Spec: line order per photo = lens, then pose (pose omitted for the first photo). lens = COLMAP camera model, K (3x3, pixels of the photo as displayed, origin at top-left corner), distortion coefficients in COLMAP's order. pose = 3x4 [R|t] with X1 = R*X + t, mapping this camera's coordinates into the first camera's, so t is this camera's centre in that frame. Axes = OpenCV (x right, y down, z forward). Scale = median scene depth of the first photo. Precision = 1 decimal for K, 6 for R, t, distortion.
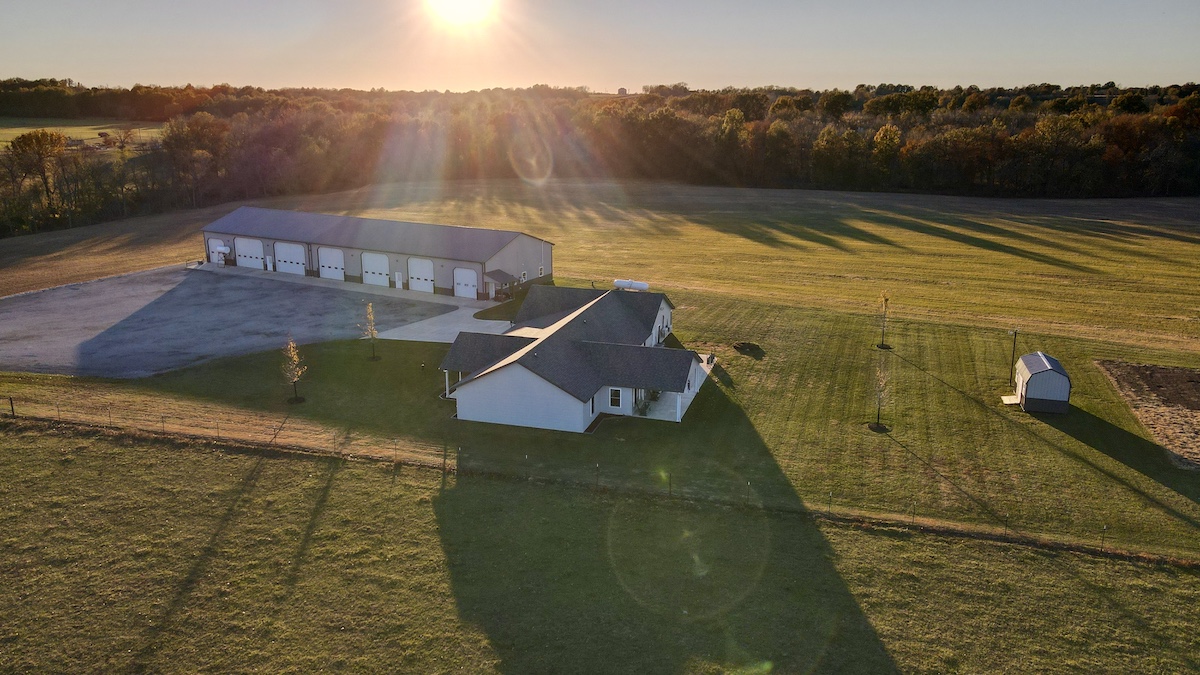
lens RADIAL K [[866.7, 0, 600.0], [0, 866.7, 337.5], [0, 0, 1]] dist [0.006050, 0.023050]
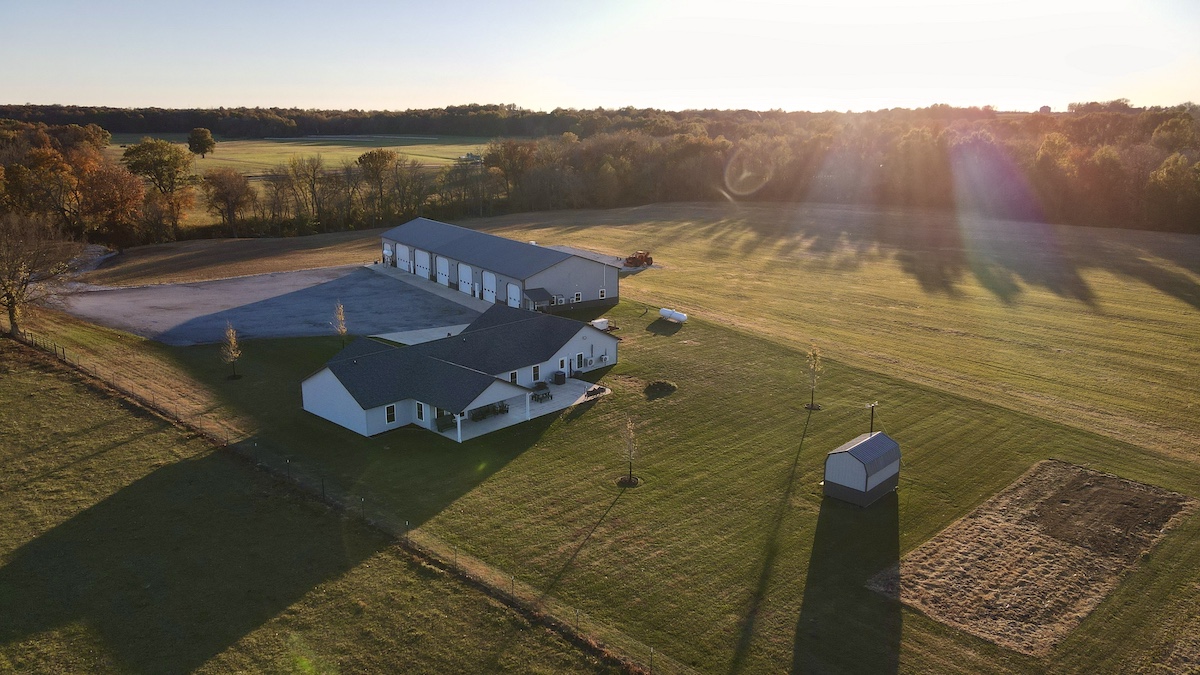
lens RADIAL K [[869.5, 0, 600.0], [0, 869.5, 337.5], [0, 0, 1]] dist [-0.010136, 0.057243]
pose [[0.894264, 0.108748, -0.434126, 0.159536], [-0.117984, 0.992999, 0.005709, -0.012632], [0.431707, 0.046114, 0.900834, 0.029921]]
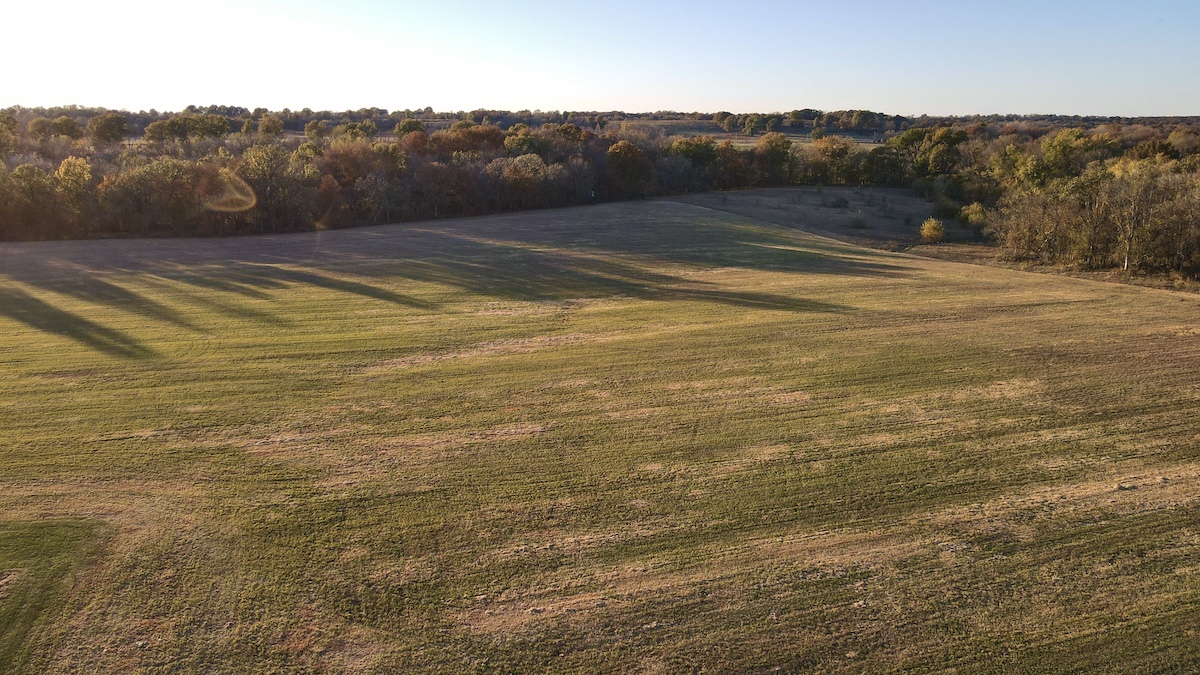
lens RADIAL K [[869.5, 0, 600.0], [0, 869.5, 337.5], [0, 0, 1]] dist [0.007491, 0.007255]
pose [[0.778740, -0.150396, 0.609053, 0.191069], [0.164545, 0.985816, 0.033044, -0.023131], [-0.605384, 0.074484, 0.792441, 0.061013]]
